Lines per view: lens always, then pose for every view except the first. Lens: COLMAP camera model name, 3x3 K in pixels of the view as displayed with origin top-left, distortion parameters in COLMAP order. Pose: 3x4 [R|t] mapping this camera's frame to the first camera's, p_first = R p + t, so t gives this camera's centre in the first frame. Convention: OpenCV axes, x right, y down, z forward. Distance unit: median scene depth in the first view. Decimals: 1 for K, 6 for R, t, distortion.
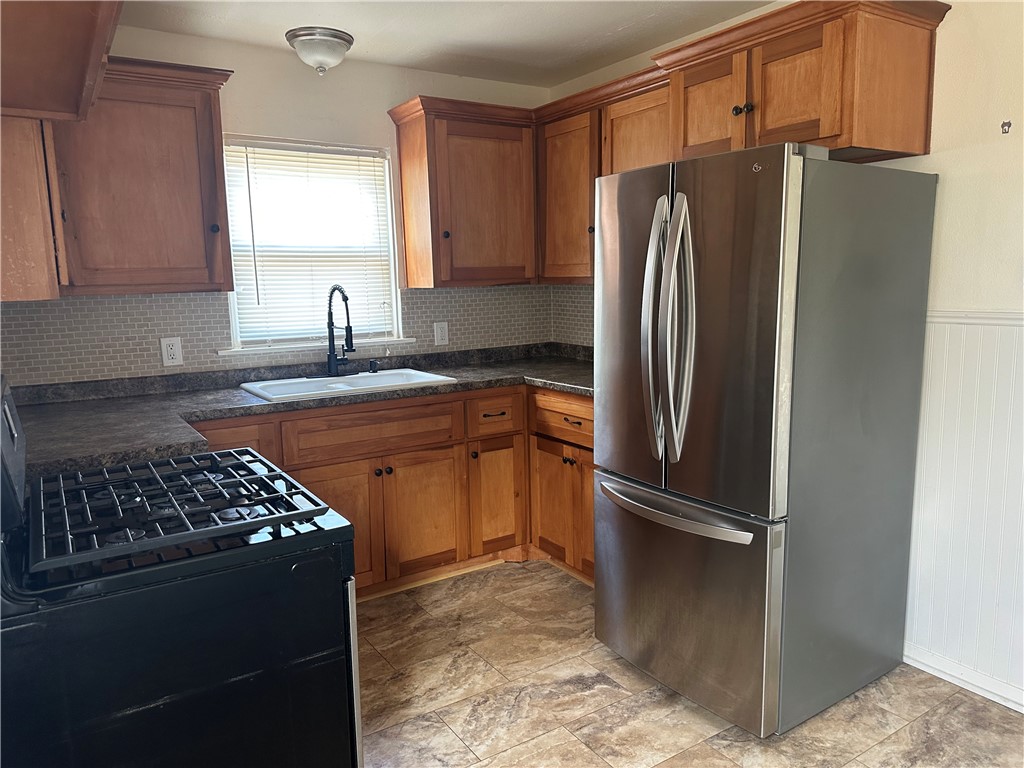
lens RADIAL K [[717.4, 0, 514.8], [0, 717.4, 389.2], [0, 0, 1]] dist [0.085893, -0.112982]
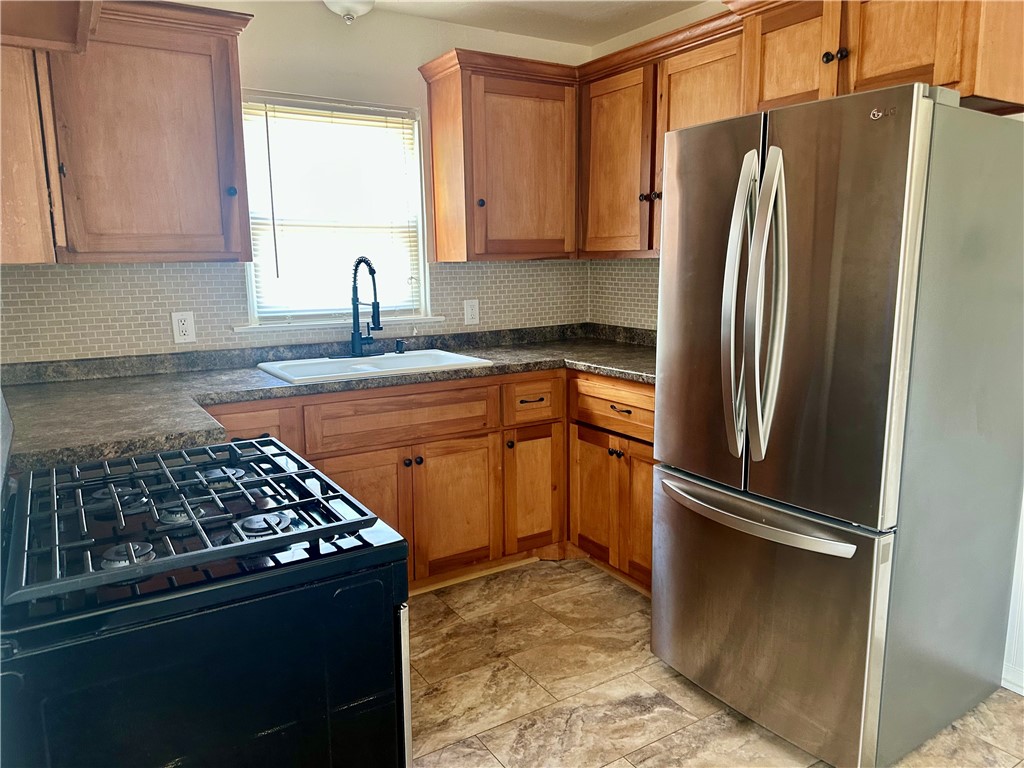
lens RADIAL K [[720.2, 0, 512.0], [0, 720.2, 384.0], [0, 0, 1]] dist [0.069347, -0.082281]
pose [[0.999808, 0.012721, -0.014889, -0.048932], [-0.012478, 0.999789, 0.016309, -0.000489], [0.015094, -0.016120, 0.999756, 0.099013]]
